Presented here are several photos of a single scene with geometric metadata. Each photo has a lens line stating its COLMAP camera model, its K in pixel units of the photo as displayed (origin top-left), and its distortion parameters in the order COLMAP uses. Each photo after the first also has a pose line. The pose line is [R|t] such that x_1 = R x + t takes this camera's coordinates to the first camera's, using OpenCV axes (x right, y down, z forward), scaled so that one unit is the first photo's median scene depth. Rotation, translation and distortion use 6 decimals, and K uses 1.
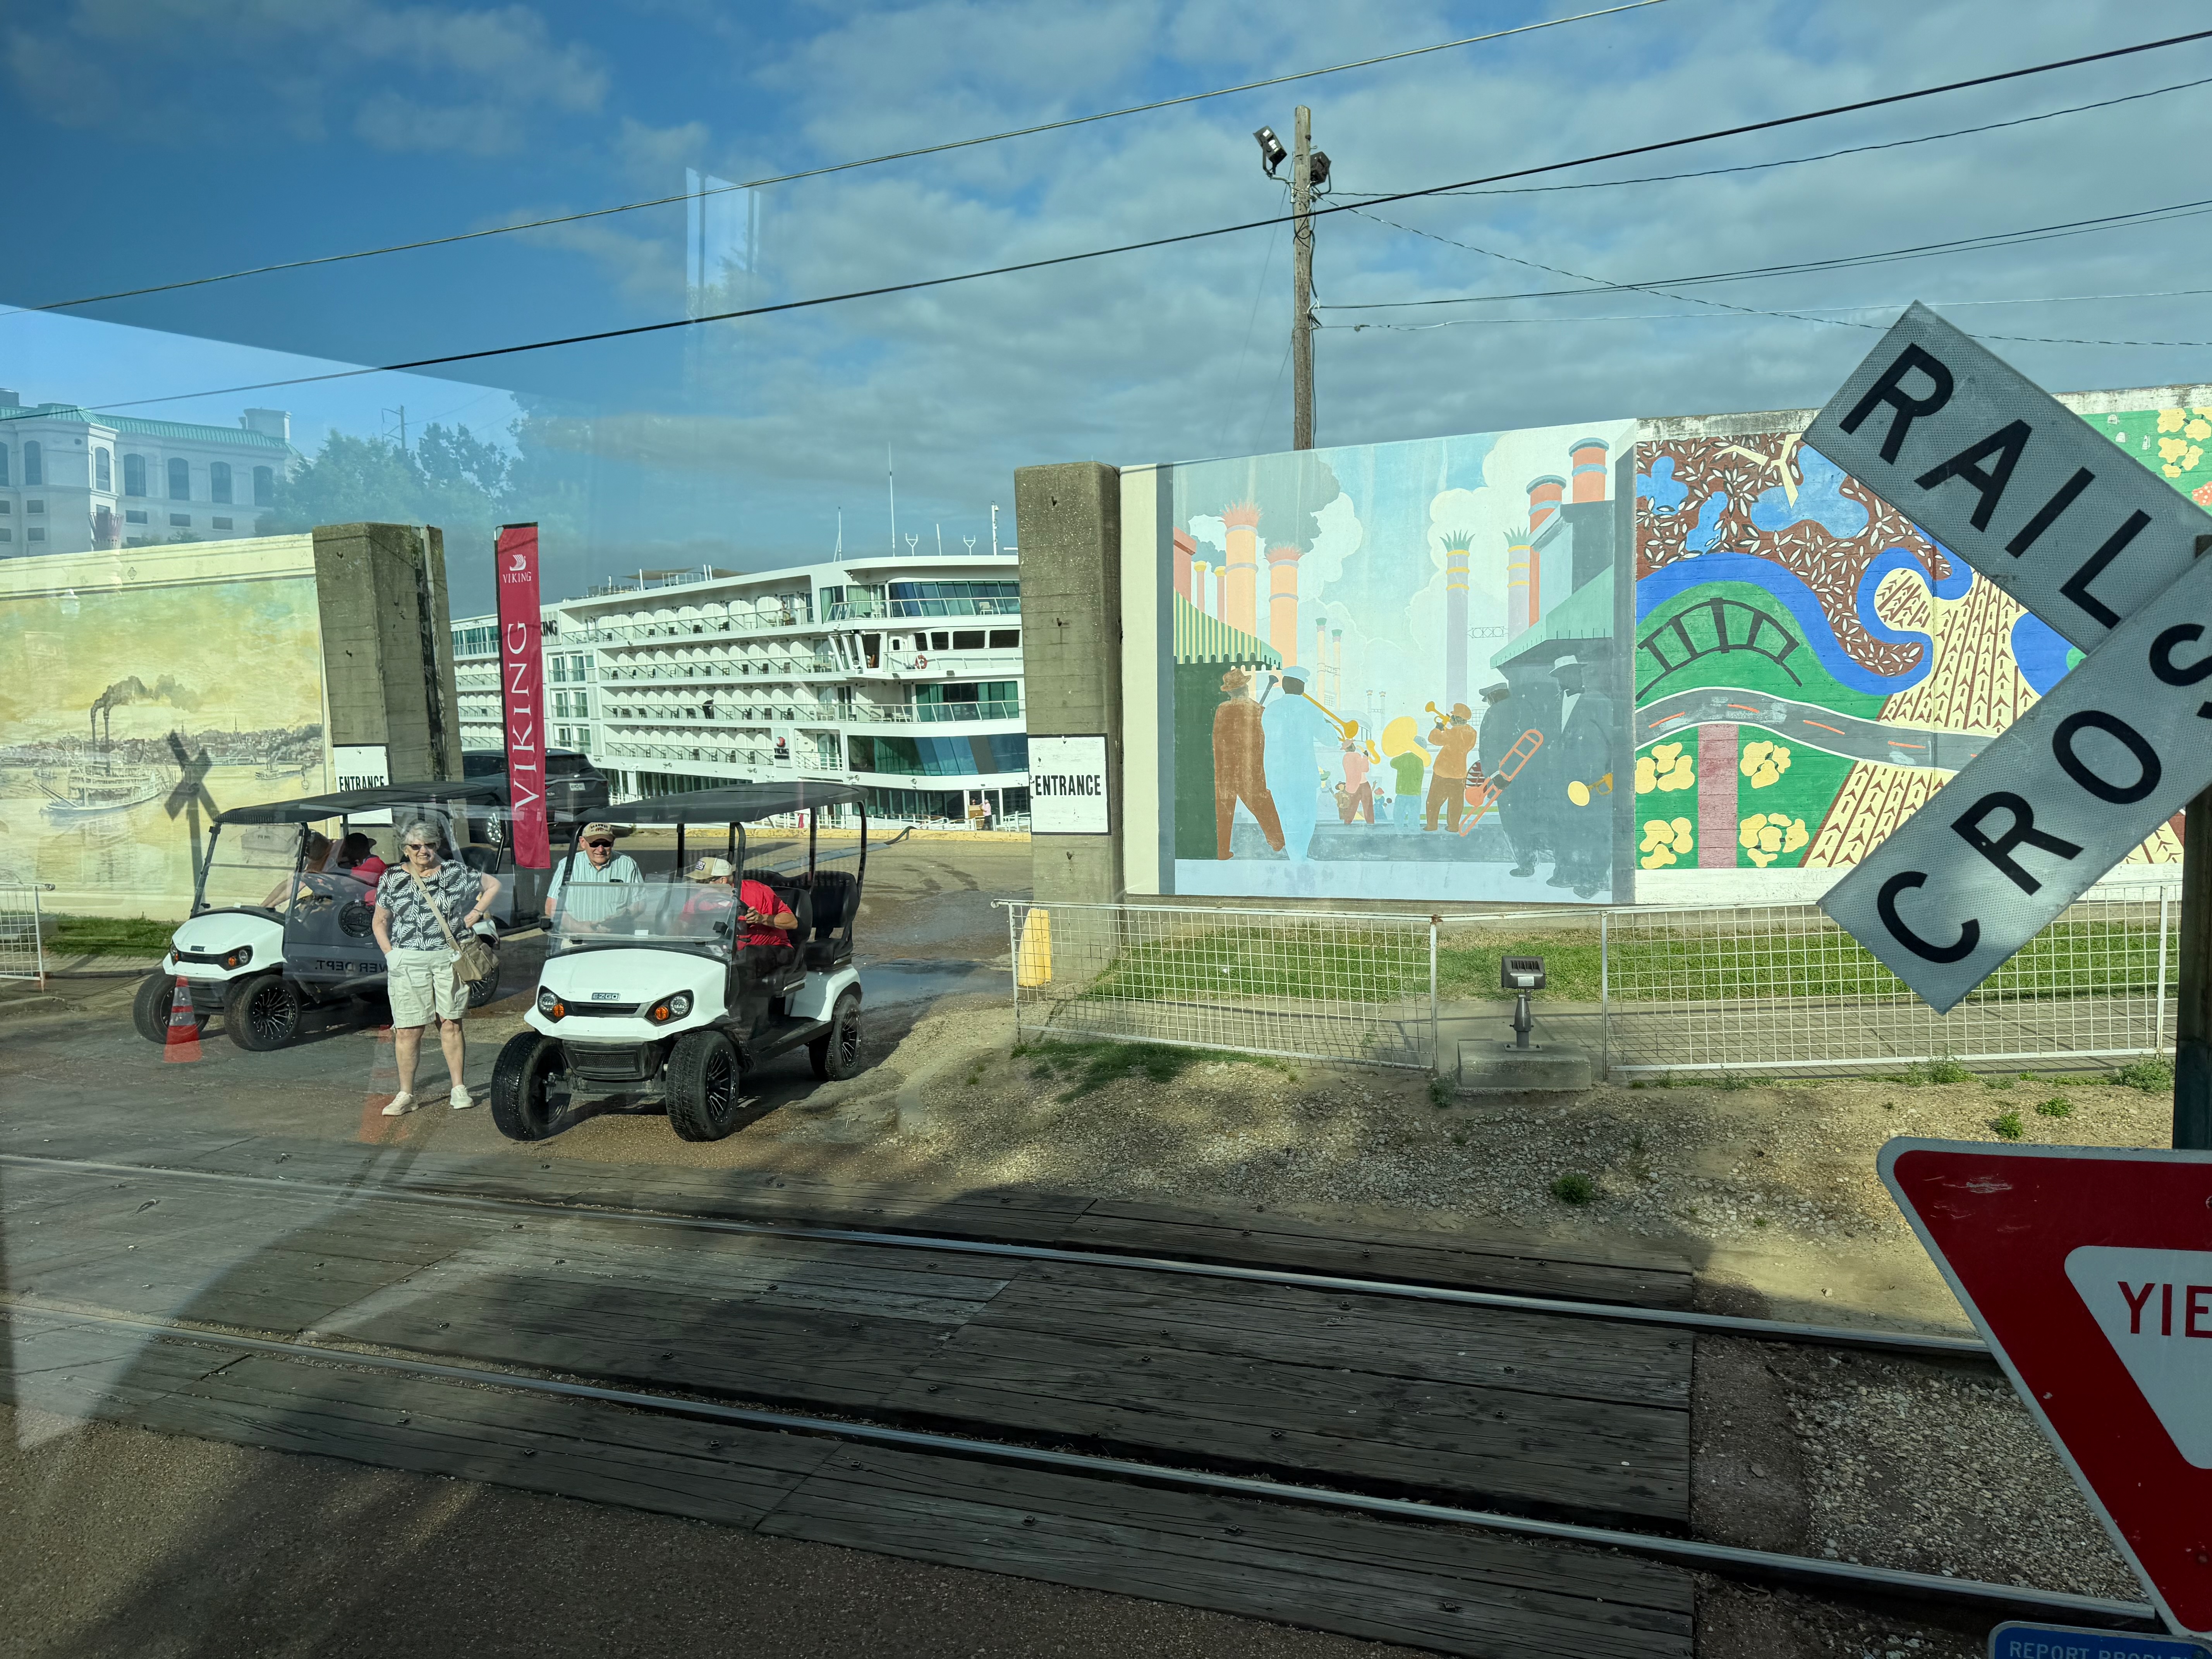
lens RADIAL K [[1455.2, 0, 1106.0], [0, 1455.2, 829.5], [0, 0, 1]] dist [0.107973, -0.144009]
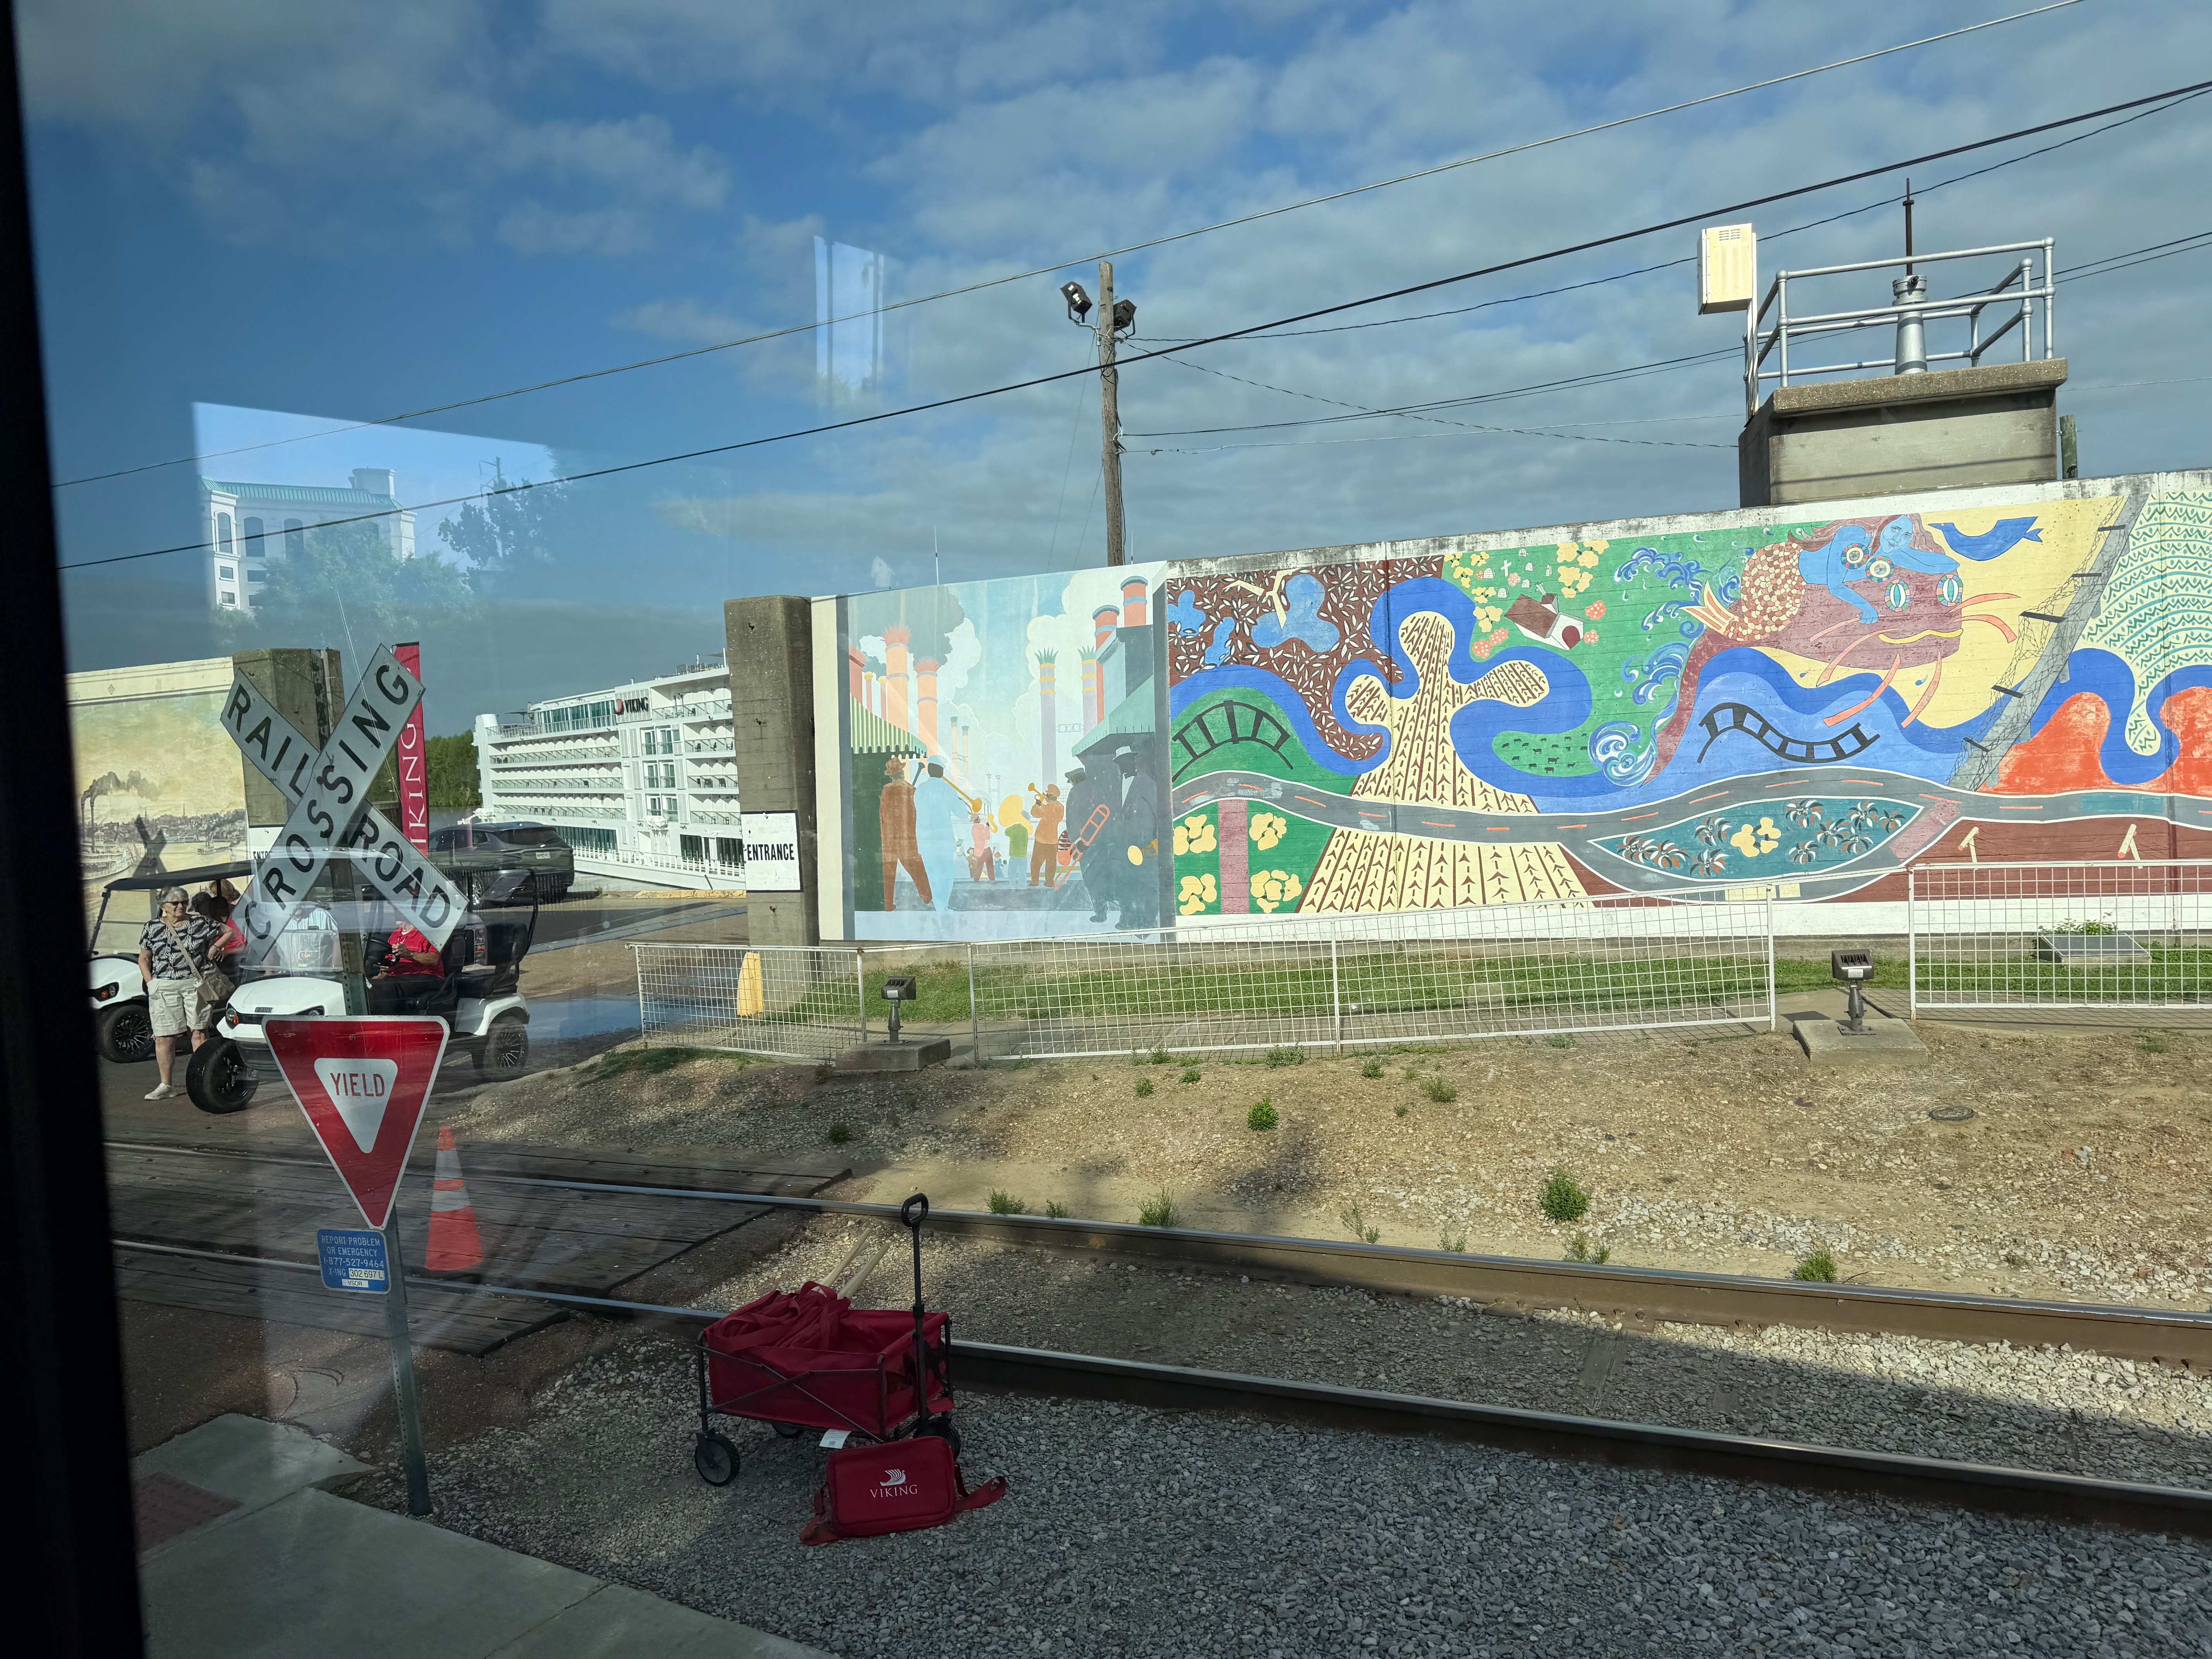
lens RADIAL K [[1455.2, 0, 1106.0], [0, 1455.2, 829.5], [0, 0, 1]] dist [0.107973, -0.144009]
pose [[0.996590, -0.011914, -0.081653, 0.386920], [0.008557, 0.999109, -0.041337, 0.004463], [0.082073, 0.040497, 0.995803, -0.233754]]
